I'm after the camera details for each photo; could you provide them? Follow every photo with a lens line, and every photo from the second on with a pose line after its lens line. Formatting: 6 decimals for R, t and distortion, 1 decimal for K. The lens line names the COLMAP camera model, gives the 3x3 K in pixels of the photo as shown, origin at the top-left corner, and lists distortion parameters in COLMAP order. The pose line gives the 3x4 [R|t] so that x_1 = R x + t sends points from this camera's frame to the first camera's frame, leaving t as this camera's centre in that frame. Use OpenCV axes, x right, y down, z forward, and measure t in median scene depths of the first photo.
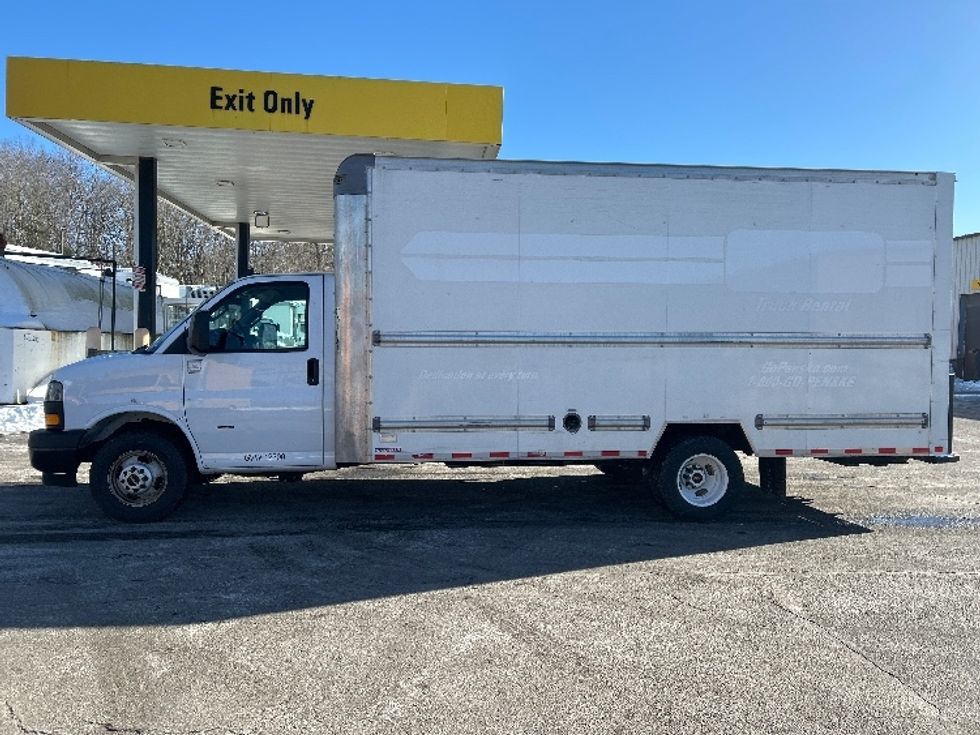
lens RADIAL K [[727.8, 0, 490.0], [0, 727.8, 367.5], [0, 0, 1]] dist [0.075637, -0.089321]
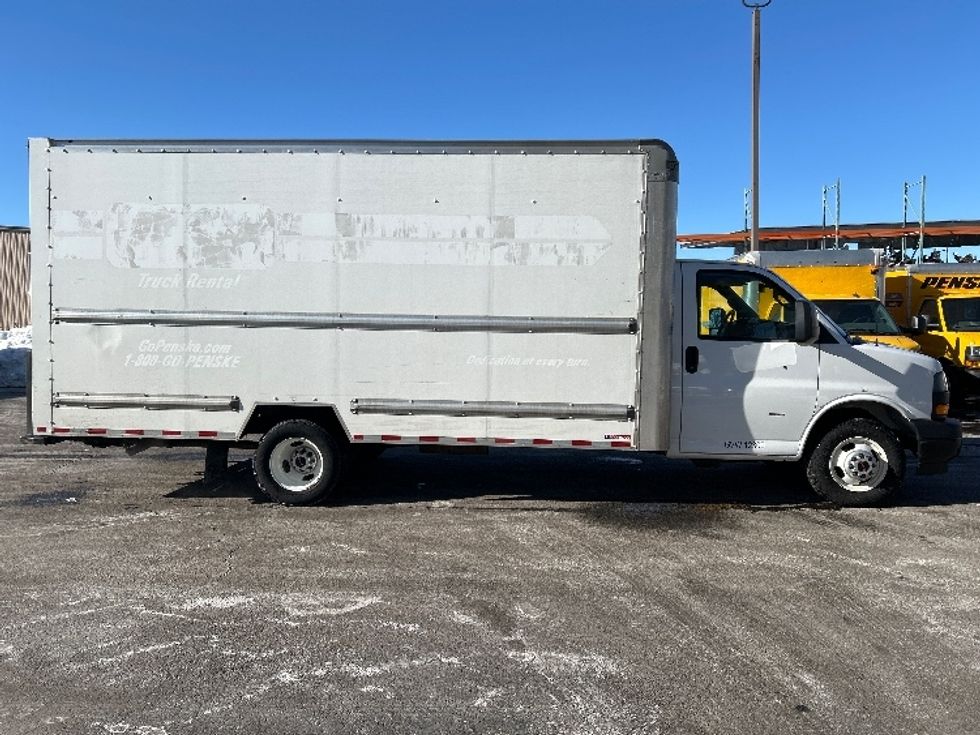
lens RADIAL K [[727.8, 0, 490.0], [0, 727.8, 367.5], [0, 0, 1]] dist [0.075637, -0.089321]
pose [[0.980214, 0.019108, -0.197017, 0.734105], [-0.015397, 0.999674, 0.020352, 0.001457], [0.197342, -0.016916, 0.980189, 0.099157]]
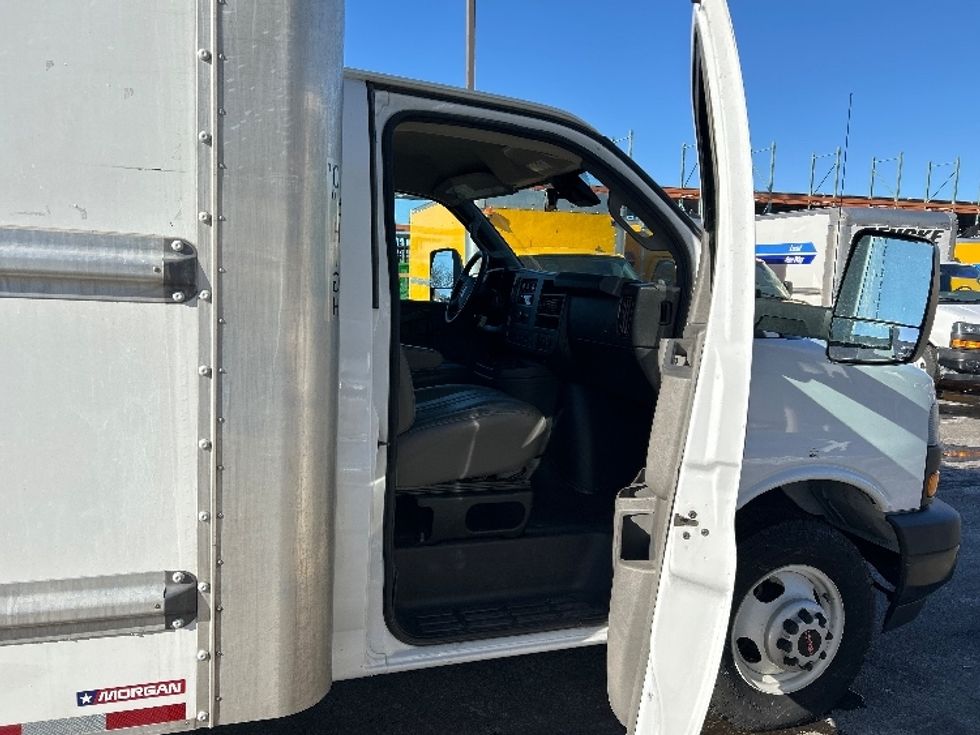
lens RADIAL K [[727.8, 0, 490.0], [0, 727.8, 367.5], [0, 0, 1]] dist [0.075637, -0.089321]
pose [[0.979472, 0.013619, 0.201117, 0.779202], [-0.027942, 0.997256, 0.068548, -0.023390], [-0.199632, -0.072760, 0.977166, 0.796431]]
